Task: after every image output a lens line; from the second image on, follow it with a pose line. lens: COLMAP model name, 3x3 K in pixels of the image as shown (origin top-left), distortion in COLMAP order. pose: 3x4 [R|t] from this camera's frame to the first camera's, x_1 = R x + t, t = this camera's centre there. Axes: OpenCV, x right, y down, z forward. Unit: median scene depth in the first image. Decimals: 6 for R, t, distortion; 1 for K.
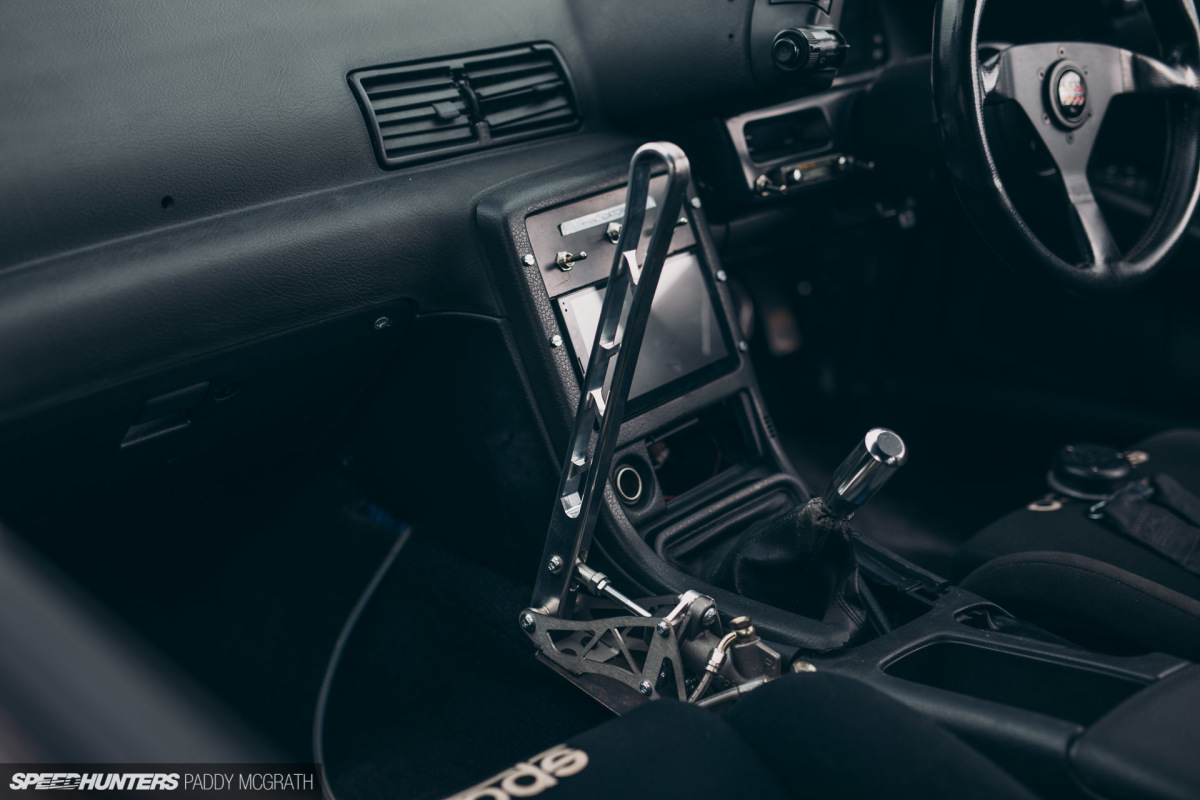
lens RADIAL K [[1686.7, 0, 600.0], [0, 1686.7, 400.0], [0, 0, 1]] dist [-0.000904, 0.033808]
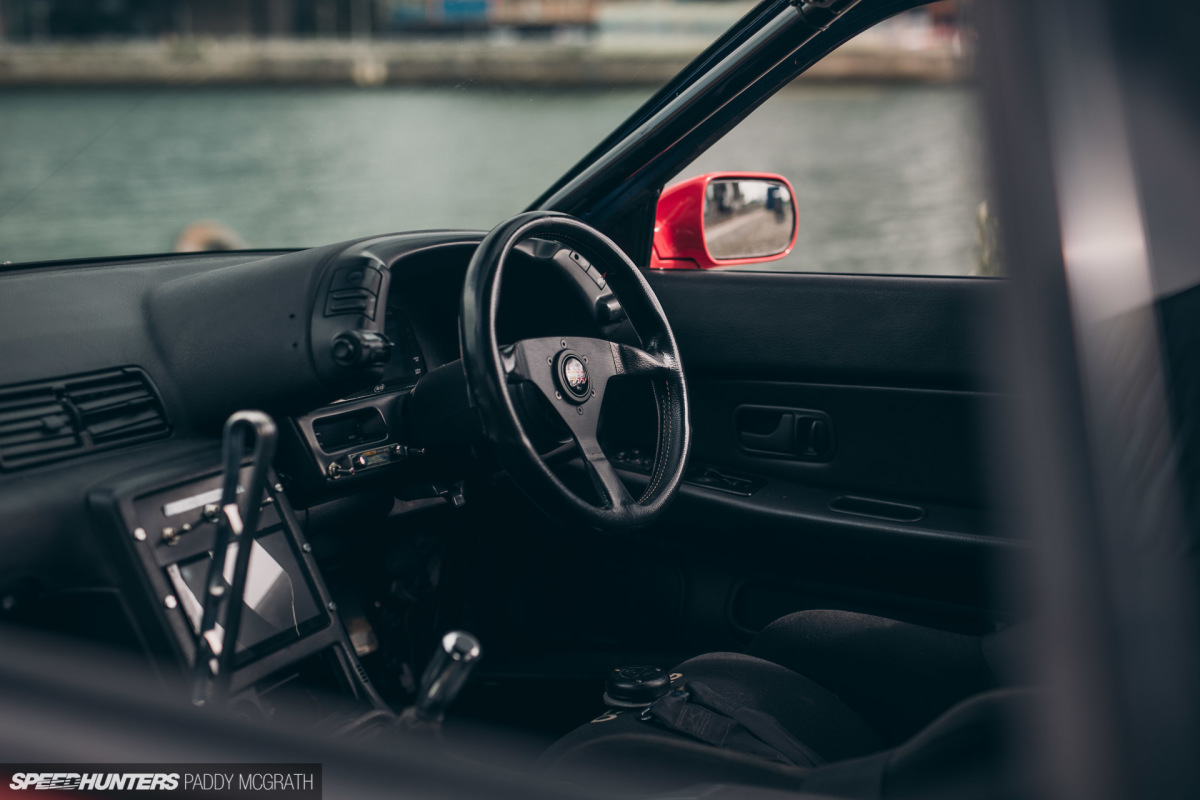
lens RADIAL K [[1745.2, 0, 600.0], [0, 1745.2, 400.0], [0, 0, 1]] dist [0.007282, 0.142318]
pose [[0.961750, -0.076140, 0.263134, -0.042842], [0.141216, 0.960921, -0.238093, 0.144738], [-0.234722, 0.266145, 0.934918, -0.200651]]
